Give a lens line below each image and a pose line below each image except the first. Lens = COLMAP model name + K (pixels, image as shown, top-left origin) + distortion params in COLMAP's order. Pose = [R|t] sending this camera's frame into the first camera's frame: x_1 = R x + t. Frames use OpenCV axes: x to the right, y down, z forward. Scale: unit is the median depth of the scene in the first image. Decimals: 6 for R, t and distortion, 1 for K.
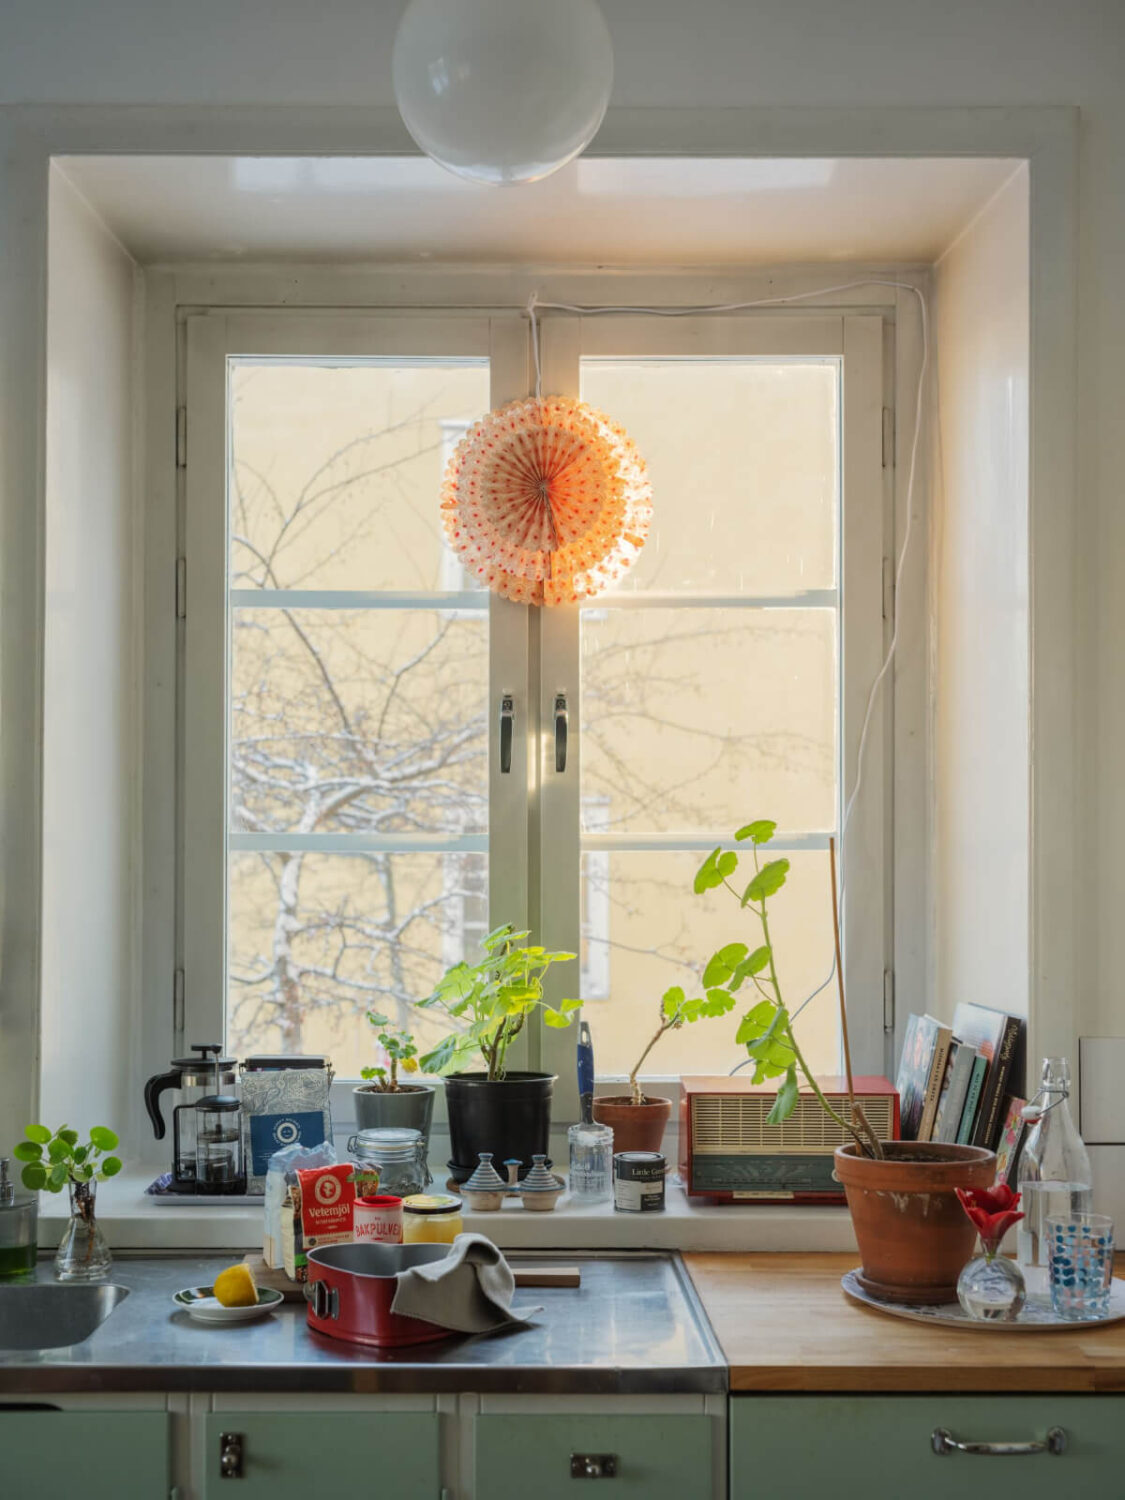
lens RADIAL K [[1909.2, 0, 517.5], [0, 1909.2, 825.6], [0, 0, 1]] dist [0.002174, -0.004808]
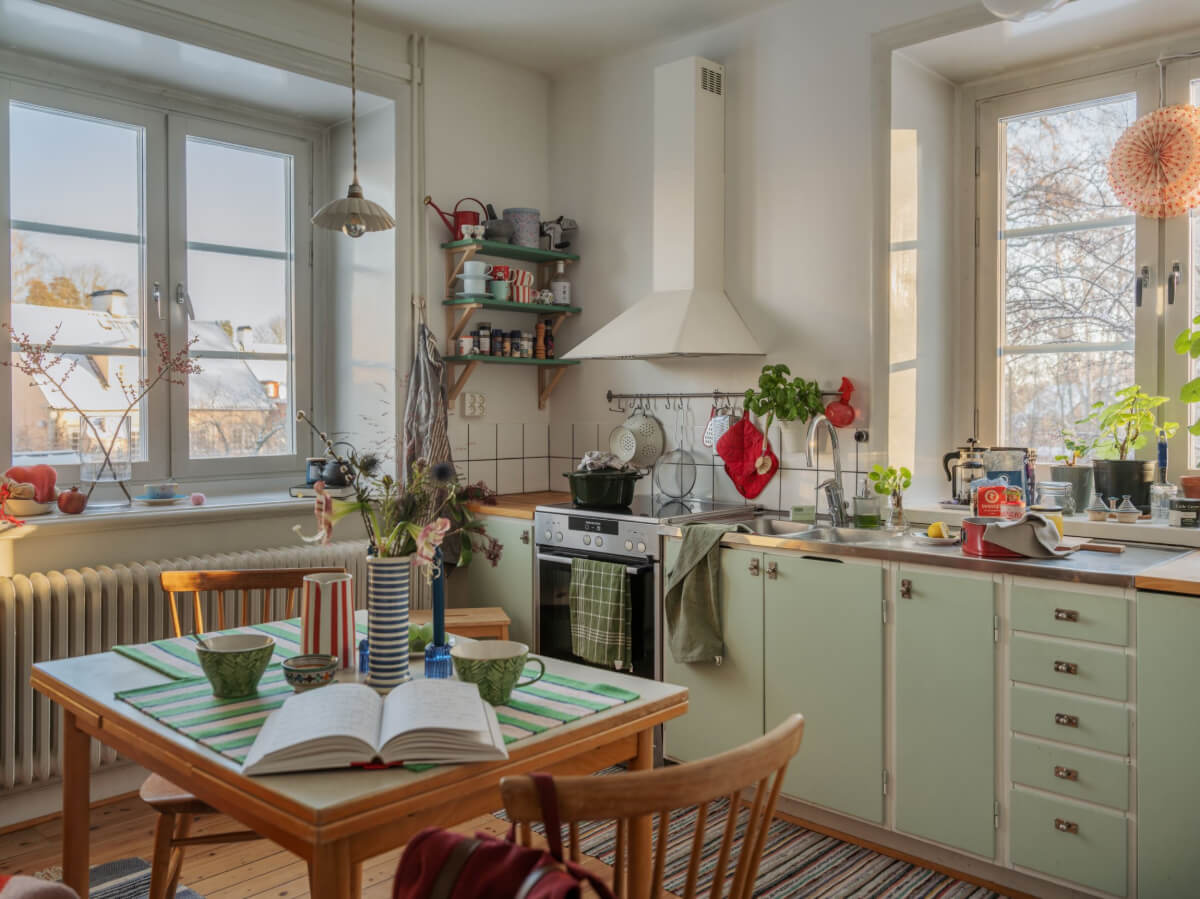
lens RADIAL K [[1005.6, 0, 597.7], [0, 1005.6, 414.4], [0, 0, 1]] dist [0.000186, 0.013462]
pose [[0.722549, 0.001782, -0.691318, 0.334313], [0.009493, 0.999877, 0.012498, 0.070142], [0.691255, -0.015593, 0.722443, -0.129661]]
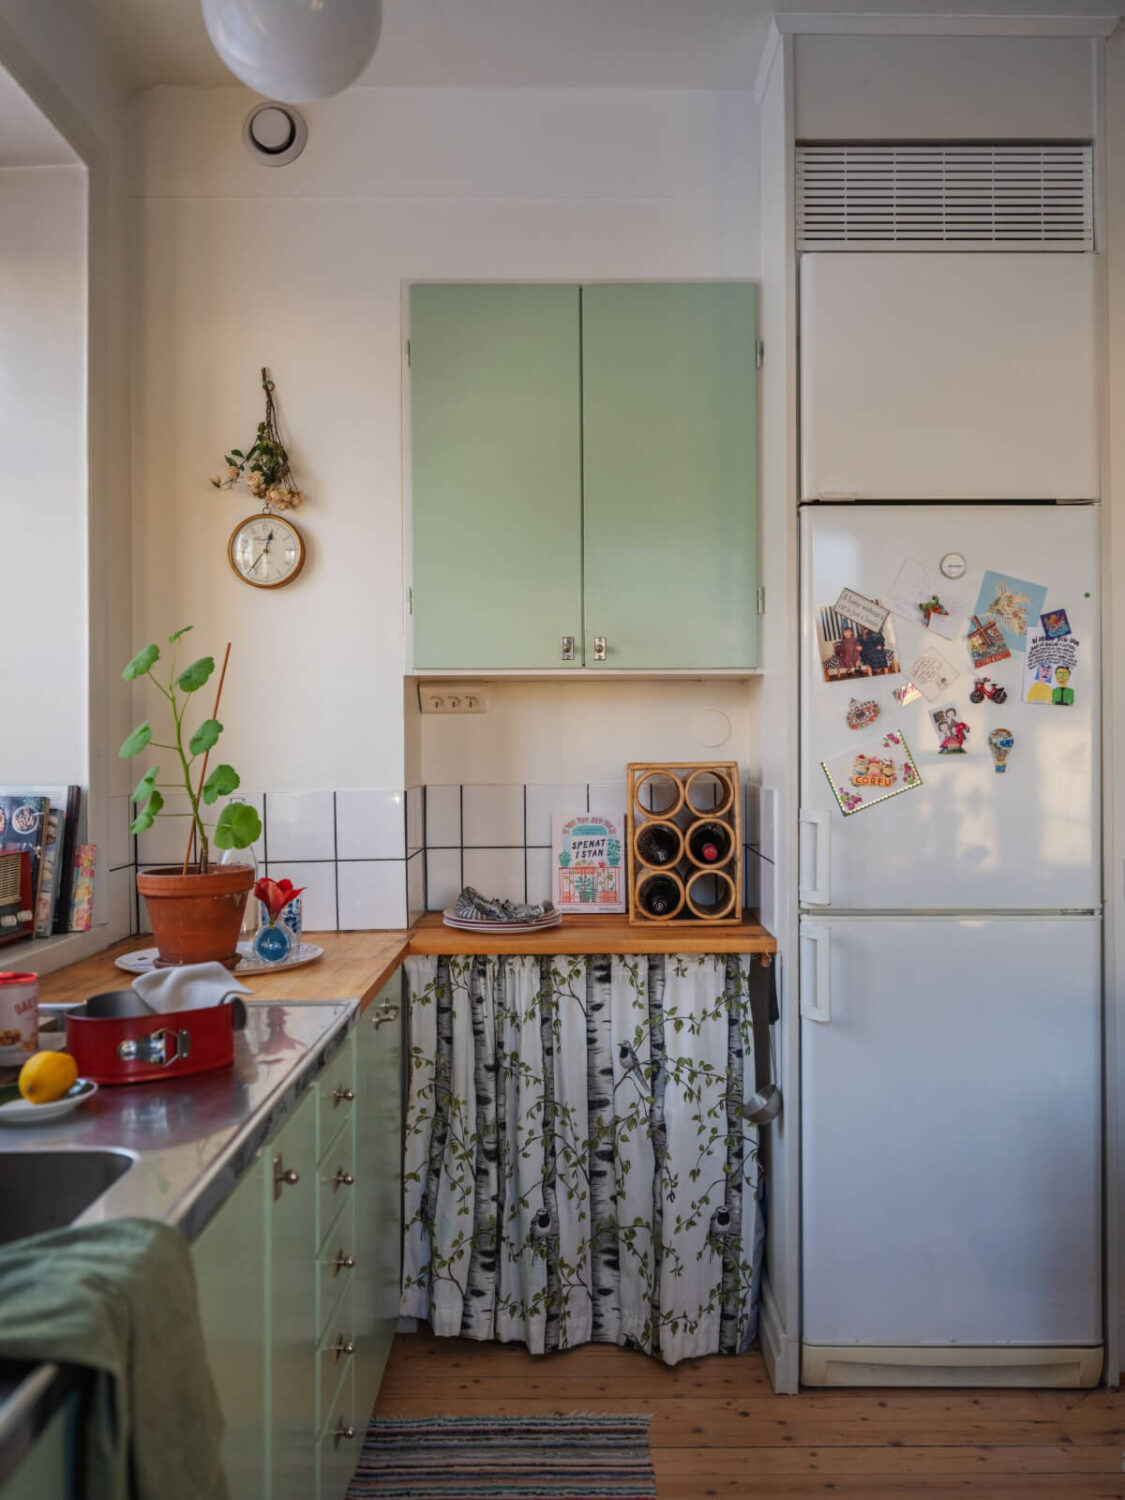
lens RADIAL K [[1257.0, 0, 576.6], [0, 1257.0, 740.6], [0, 0, 1]] dist [0.000186, 0.013462]
pose [[-0.003786, 0.004876, 0.999981, -0.635616], [-0.006357, 0.999968, -0.004900, 0.069131], [-0.999973, -0.006376, -0.003755, 0.639026]]
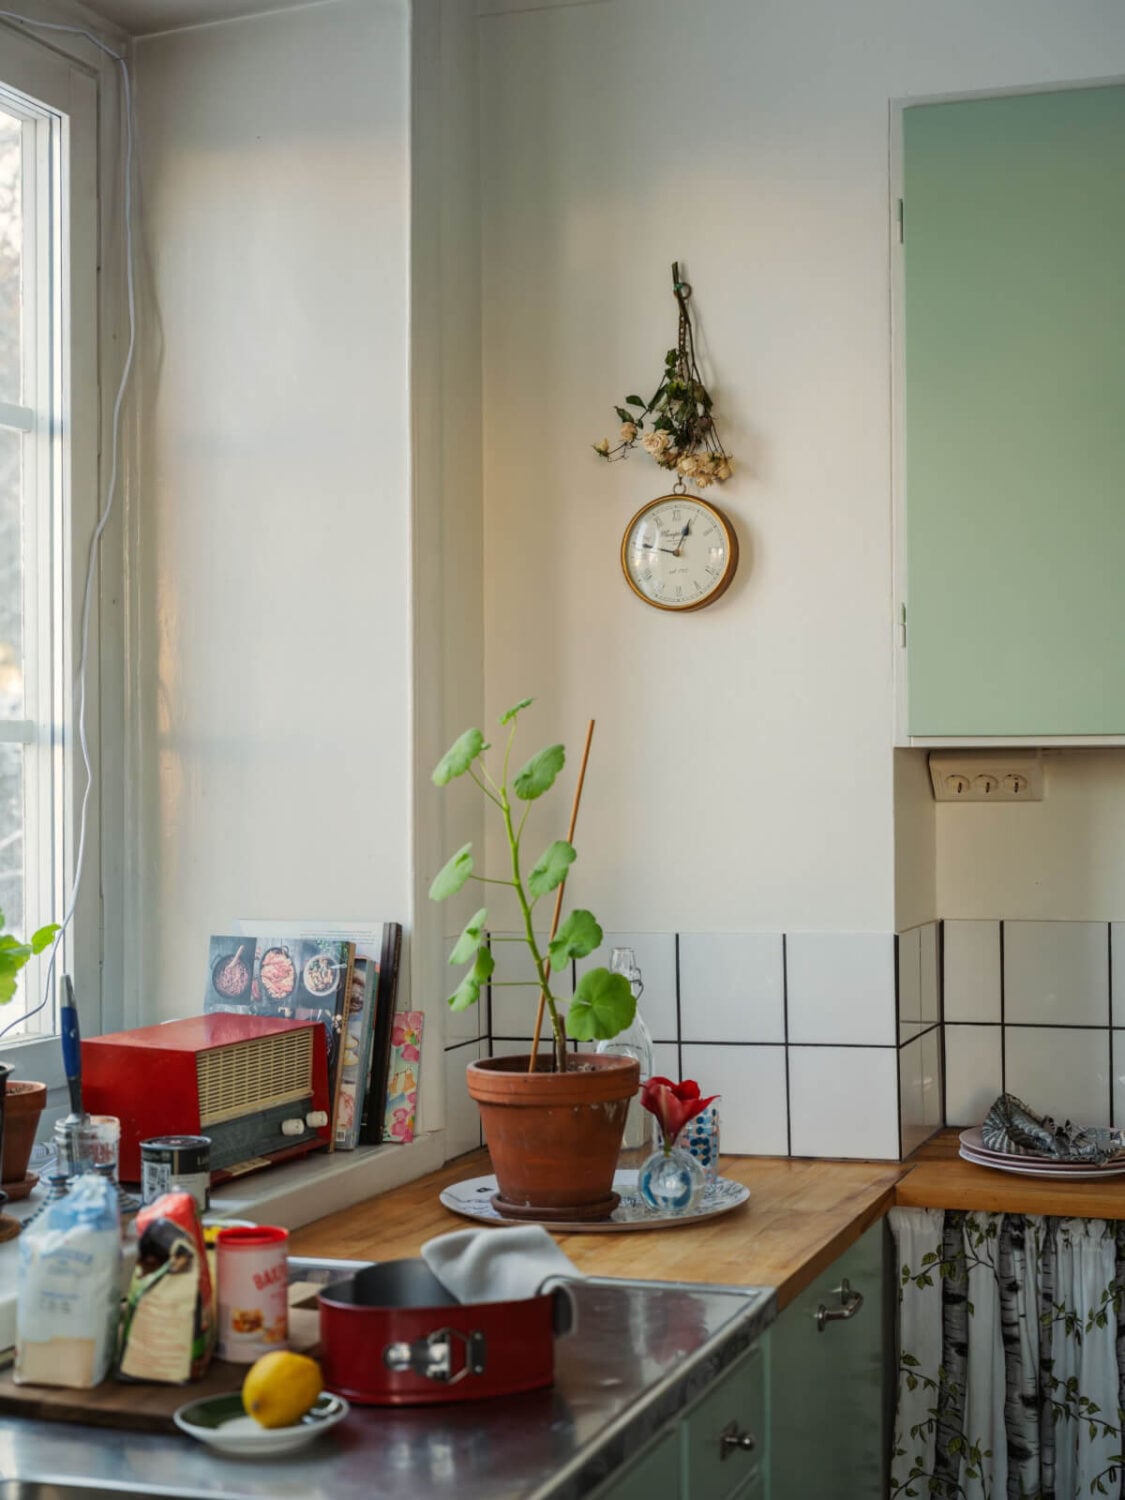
lens RADIAL K [[2147.1, 0, 597.2], [0, 2147.1, 789.2], [0, 0, 1]] dist [0.000347, -0.047489]
pose [[0.326251, -0.001420, 0.945282, -0.672084], [-0.006834, 0.999969, 0.003861, 0.031016], [-0.945258, -0.007720, 0.326231, 0.568535]]
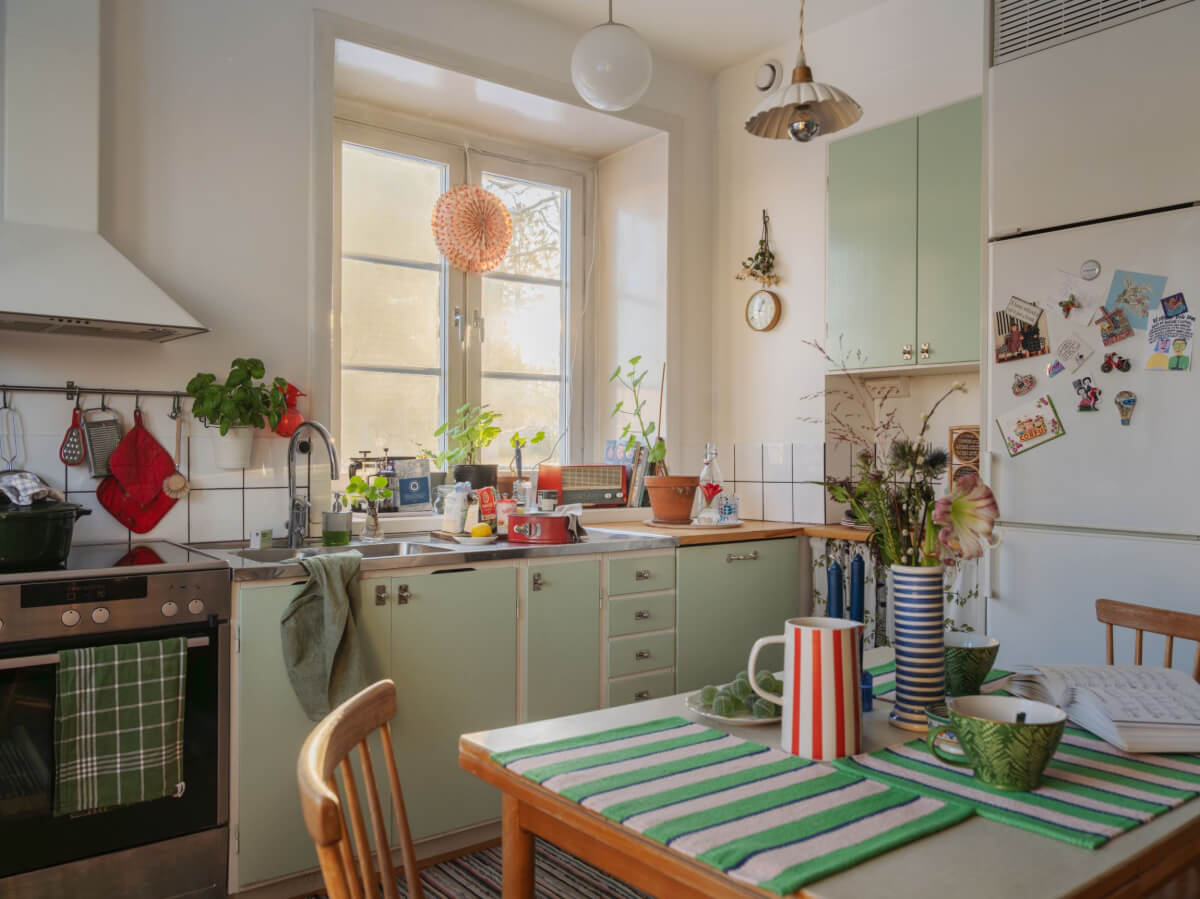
lens RADIAL K [[945.7, 0, 604.0], [0, 945.7, 450.4], [0, 0, 1]] dist [0.000316, 0.000614]
pose [[0.786525, 0.001098, 0.617557, -0.658838], [-0.010319, 0.999882, 0.011365, 0.103625], [-0.617472, -0.015312, 0.786444, -0.044926]]
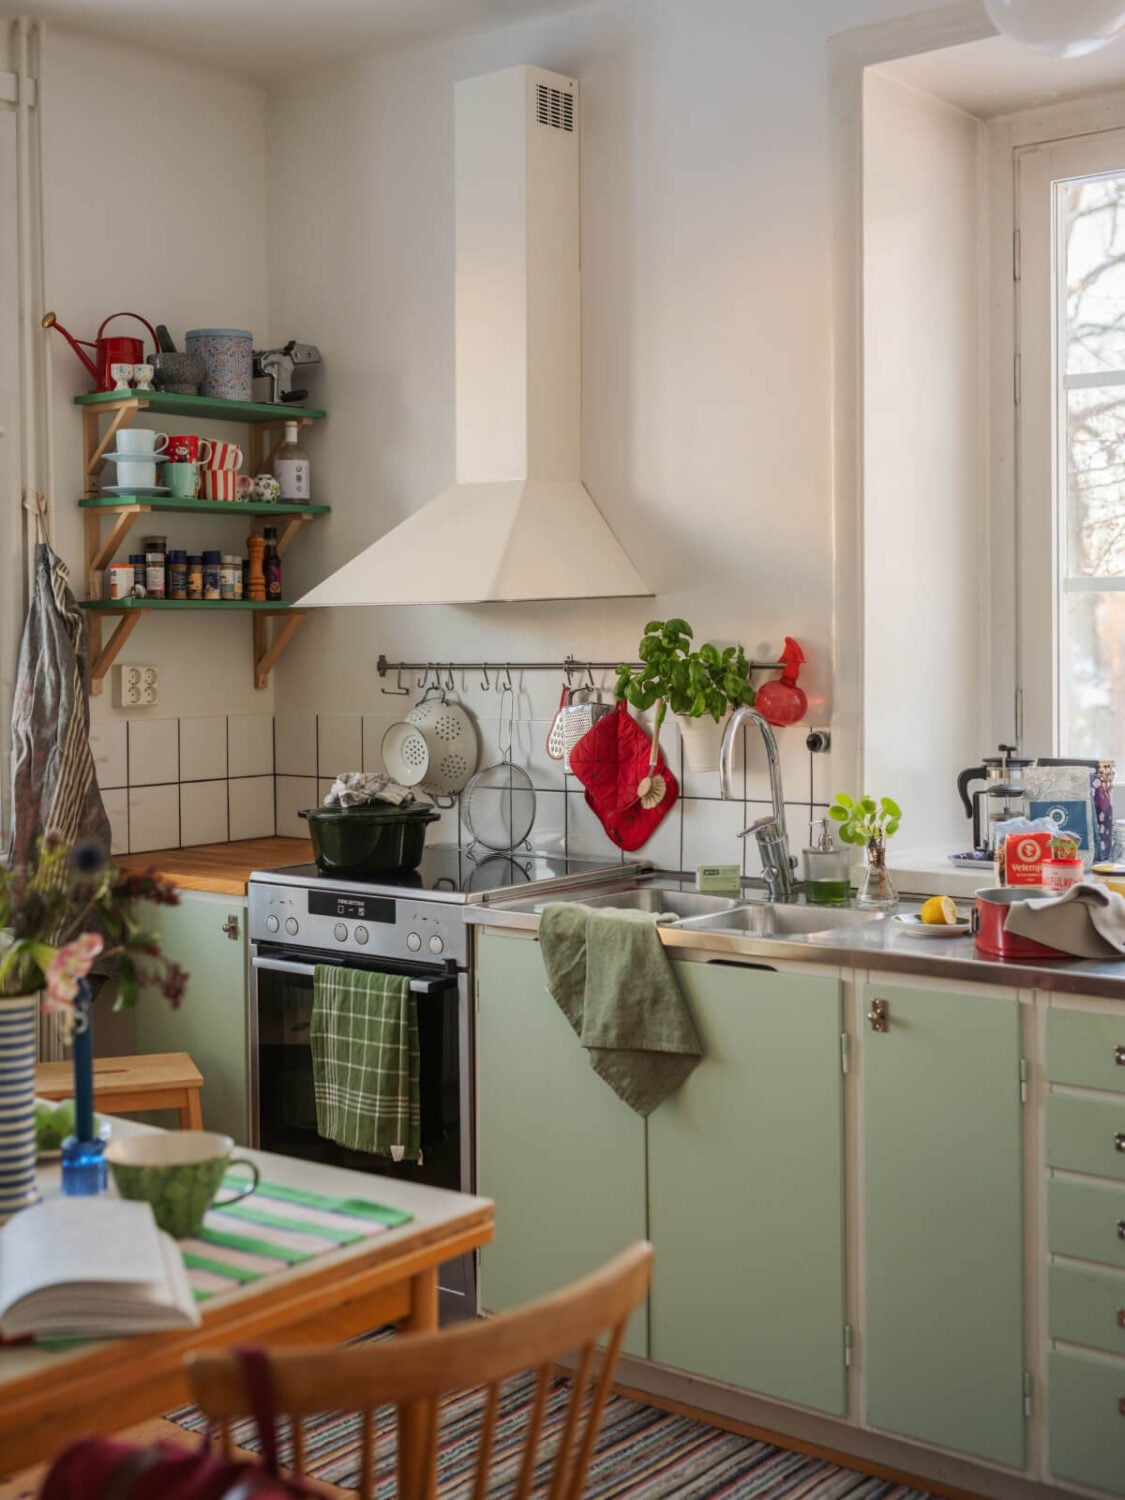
lens RADIAL K [[1959.1, 0, 474.2], [0, 1959.1, 625.1], [0, 0, 1]] dist [-0.007019, 0.041267]
pose [[0.755202, -0.013713, -0.655349, 0.436010], [0.021588, 0.999759, 0.003958, 0.023124], [0.655137, -0.017137, 0.755316, -0.212871]]
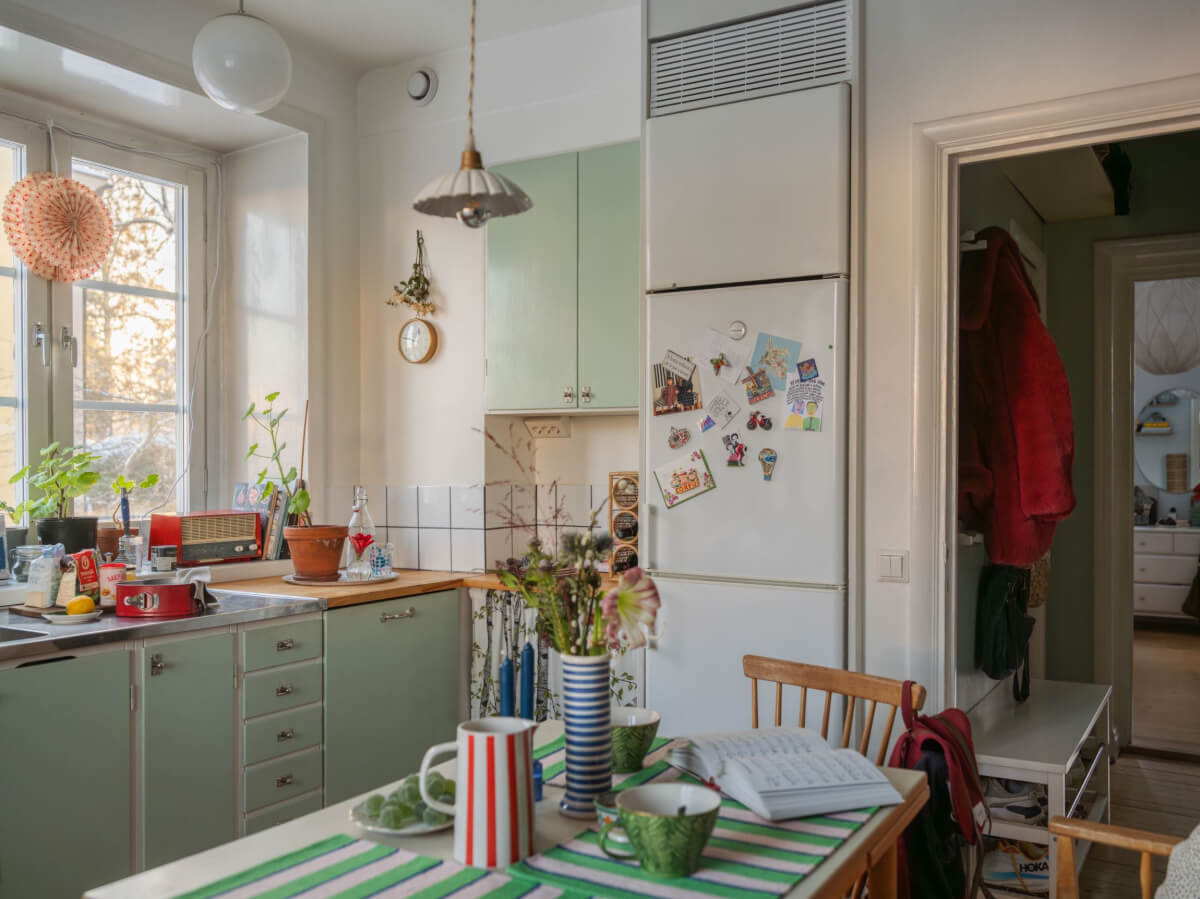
lens RADIAL K [[1046.3, 0, 622.4], [0, 1046.3, 475.9], [0, 0, 1]] dist [0.000936, -0.000448]
pose [[0.512372, -0.013101, 0.858664, -0.687056], [-0.011186, 0.999697, 0.021928, 0.060600], [-0.858691, -0.020841, 0.512070, -0.054950]]
